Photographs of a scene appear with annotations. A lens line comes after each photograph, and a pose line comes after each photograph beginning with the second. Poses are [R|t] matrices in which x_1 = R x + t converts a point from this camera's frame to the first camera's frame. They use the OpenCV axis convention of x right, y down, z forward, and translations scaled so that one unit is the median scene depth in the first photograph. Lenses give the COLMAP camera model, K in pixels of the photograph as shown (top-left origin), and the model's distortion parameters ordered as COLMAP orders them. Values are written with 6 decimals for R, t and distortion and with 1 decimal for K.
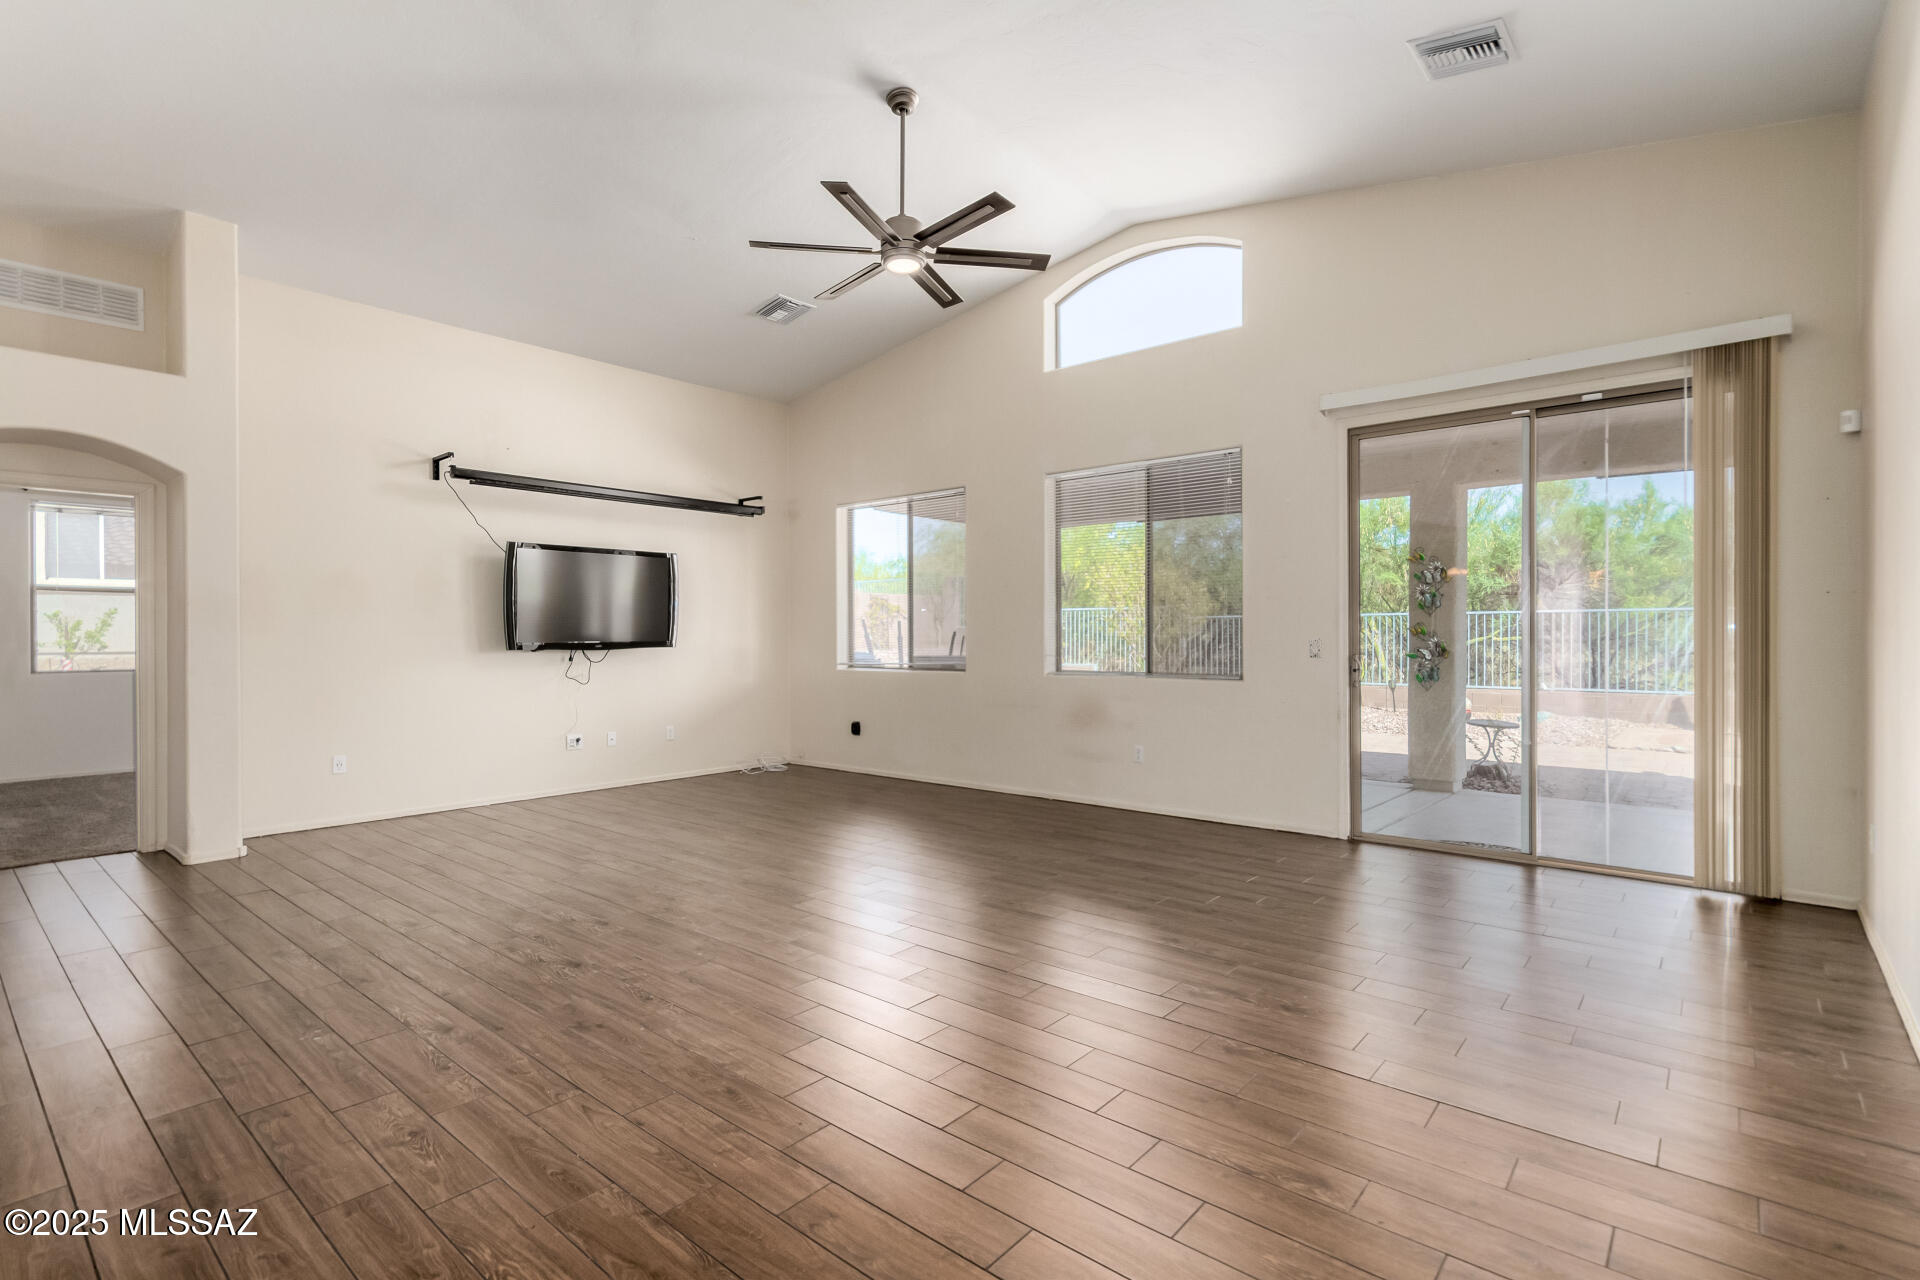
lens RADIAL K [[897.3, 0, 978.5], [0, 897.3, 634.6], [0, 0, 1]] dist [0.011089, 0.000074]
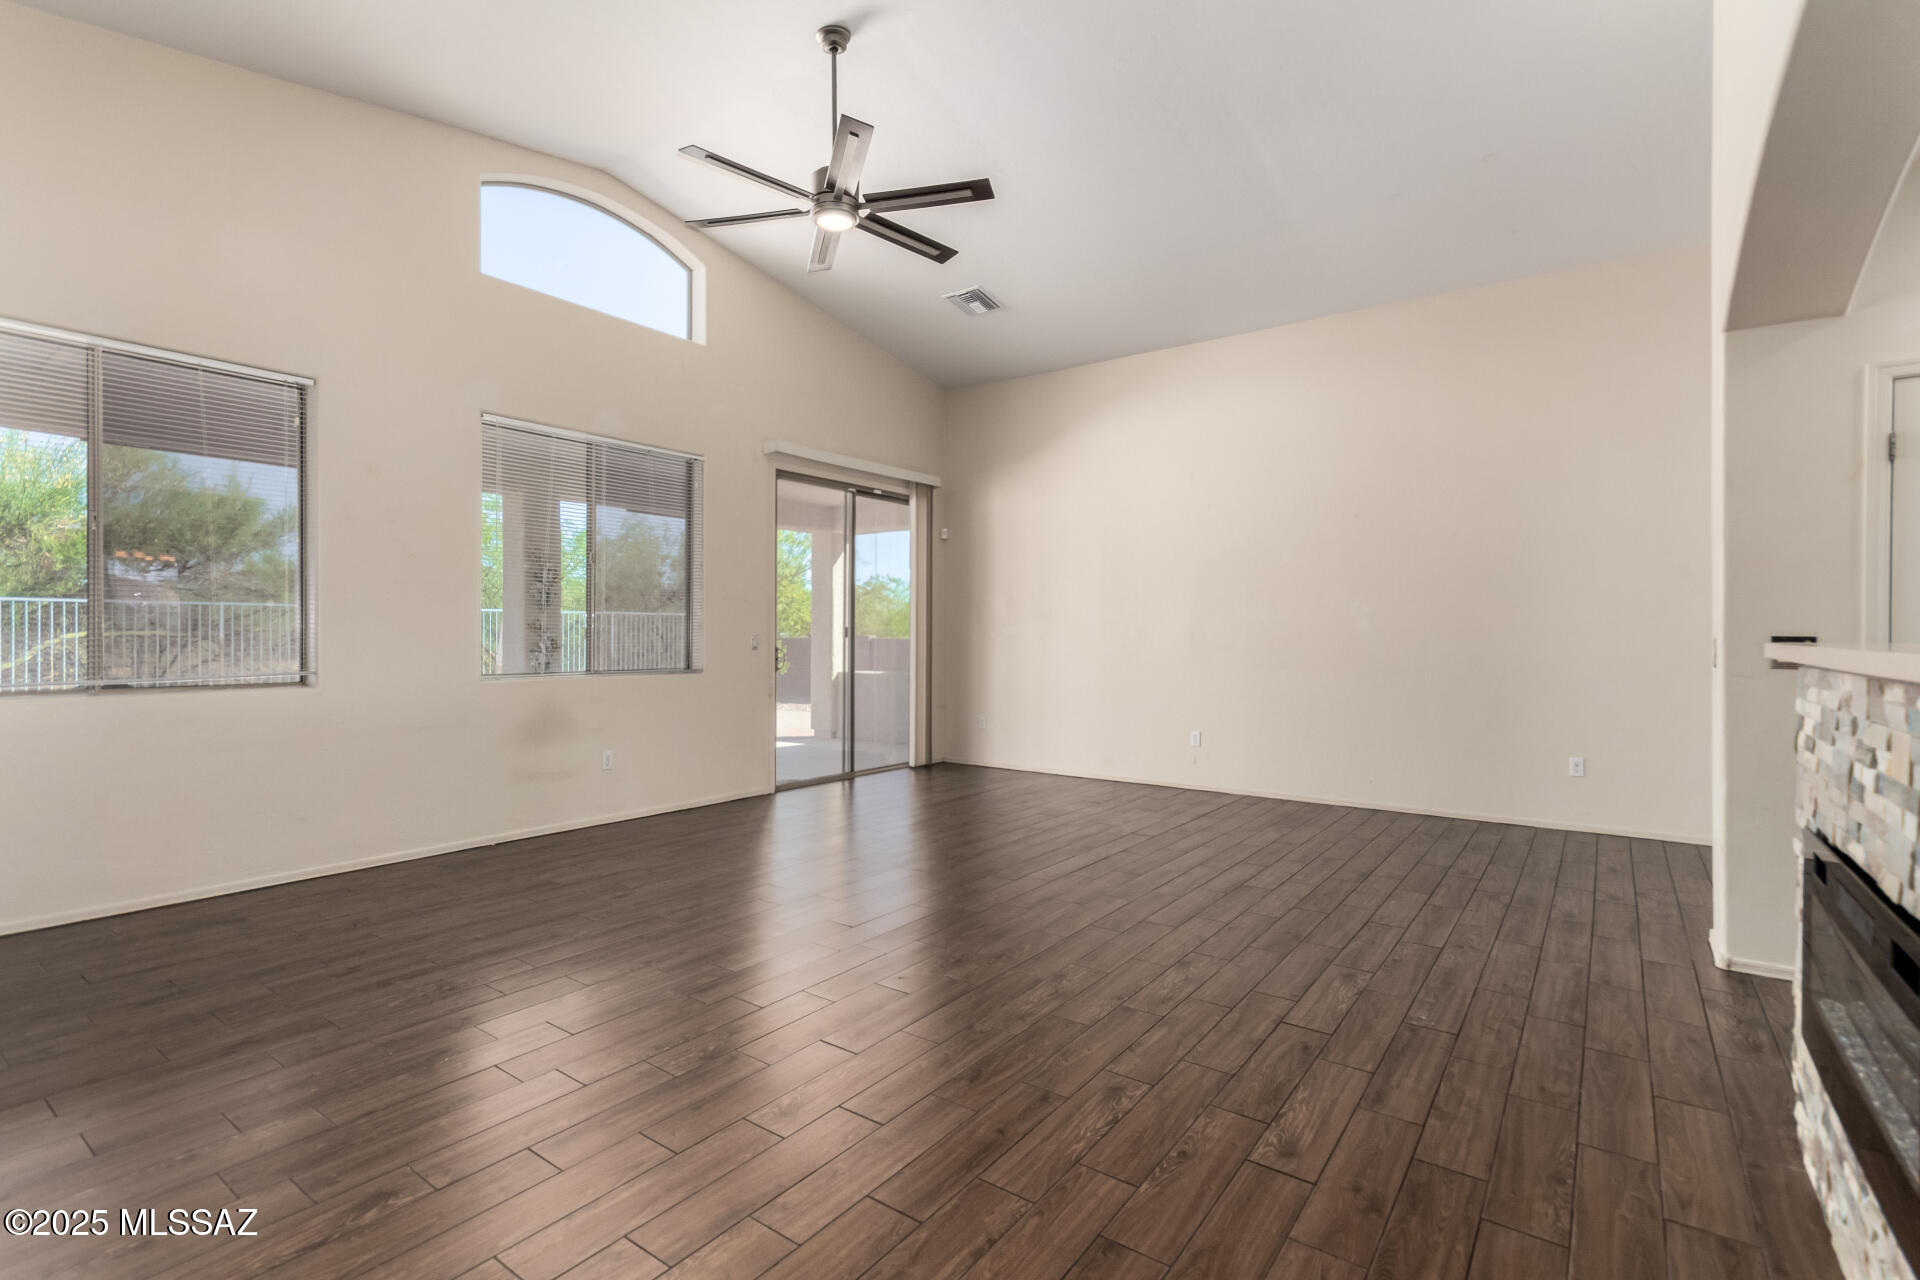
lens RADIAL K [[897.3, 0, 975.2], [0, 897.3, 642.0], [0, 0, 1]] dist [0.011089, 0.000074]
pose [[-0.073549, -0.008235, 0.997258, -1.366261], [-0.003920, 0.999961, 0.007968, 0.008122], [-0.997284, -0.003324, -0.073578, 1.263093]]
